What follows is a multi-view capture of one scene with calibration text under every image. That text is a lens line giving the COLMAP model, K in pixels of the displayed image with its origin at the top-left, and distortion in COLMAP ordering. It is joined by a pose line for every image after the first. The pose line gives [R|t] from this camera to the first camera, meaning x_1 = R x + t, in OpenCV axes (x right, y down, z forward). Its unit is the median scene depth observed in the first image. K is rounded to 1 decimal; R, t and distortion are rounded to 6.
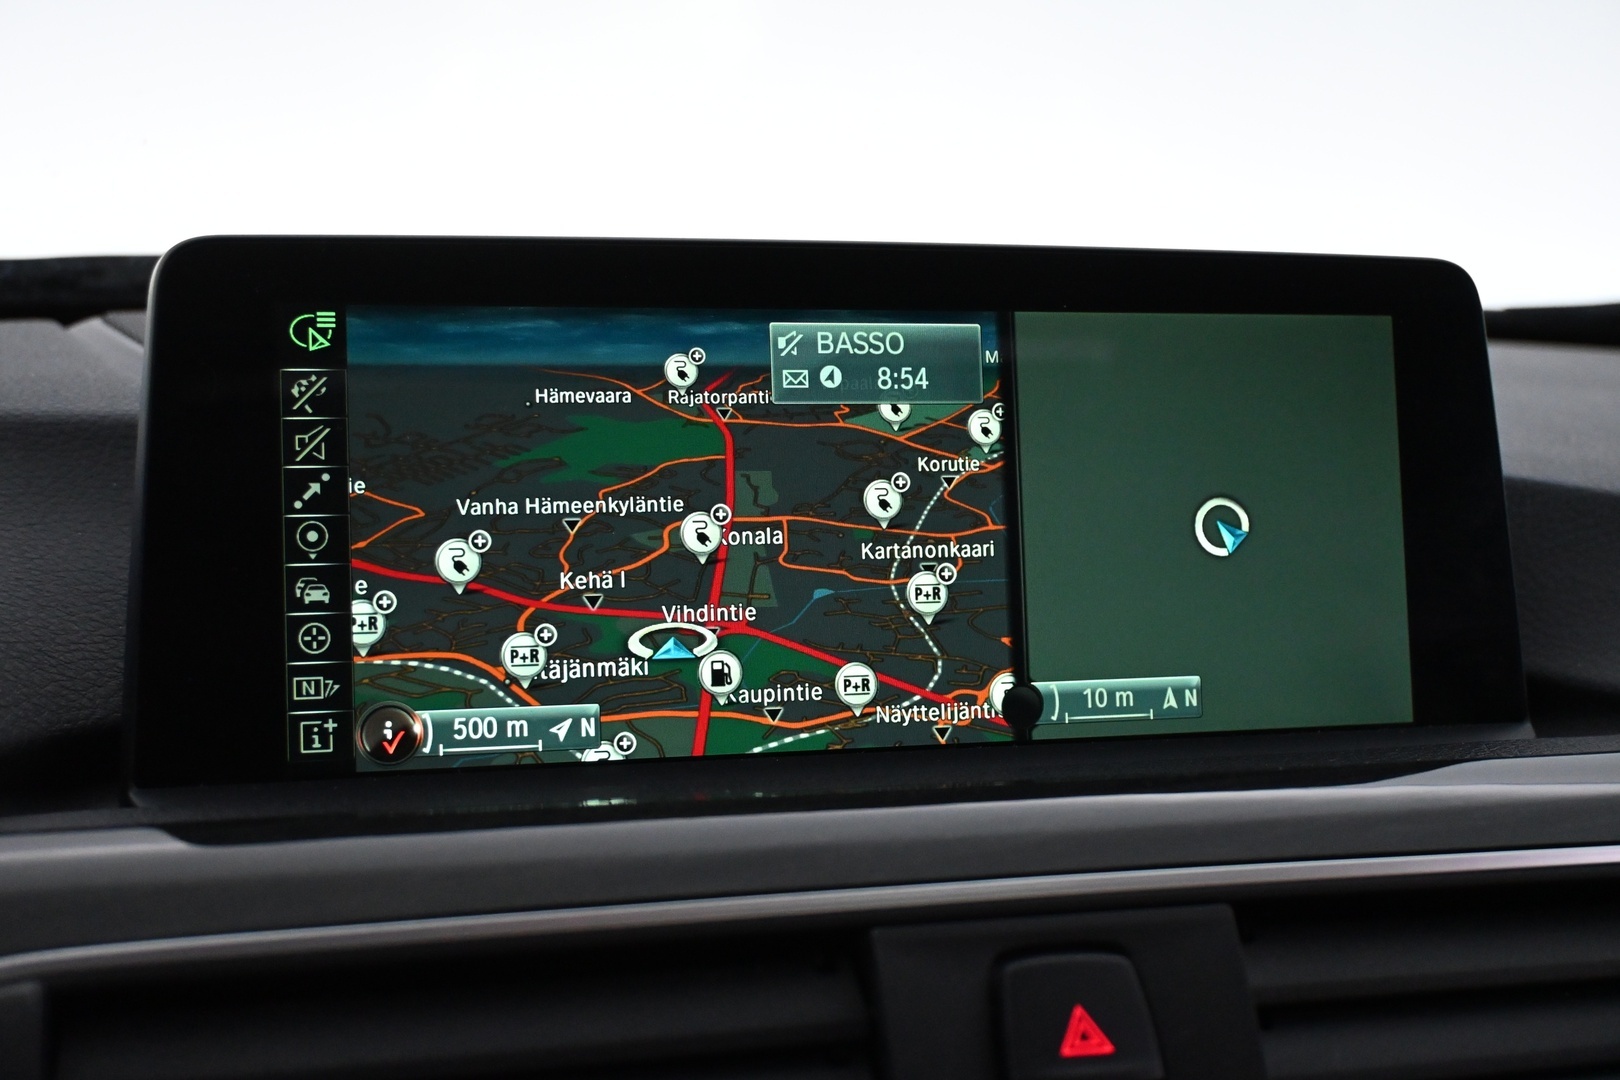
lens RADIAL K [[2081.4, 0, 818.2], [0, 2081.4, 535.3], [0, 0, 1]] dist [-0.015472, 0.000000]
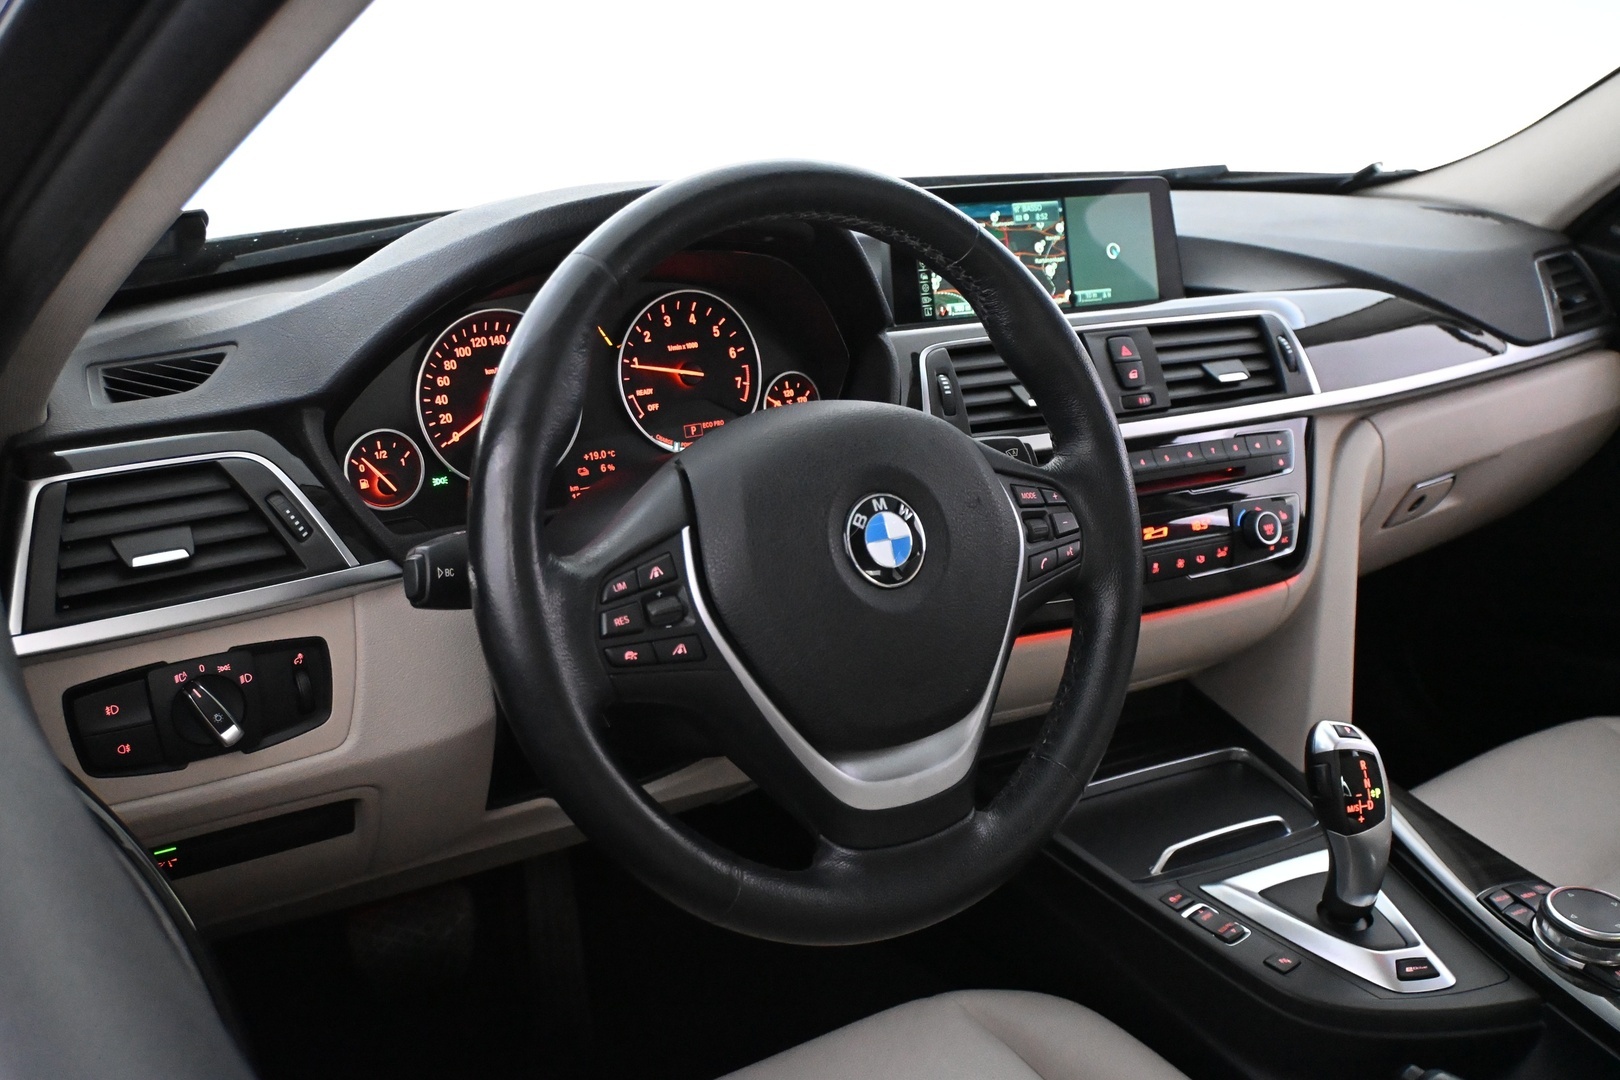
lens RADIAL K [[1575.6, 0, 818.2], [0, 1575.6, 533.5], [0, 0, 1]] dist [-0.009353, 0.000000]
pose [[0.972458, -0.094269, 0.213162, -1.101107], [0.063978, 0.987391, 0.144797, 0.061076], [-0.224124, -0.127171, 0.966228, -1.934854]]
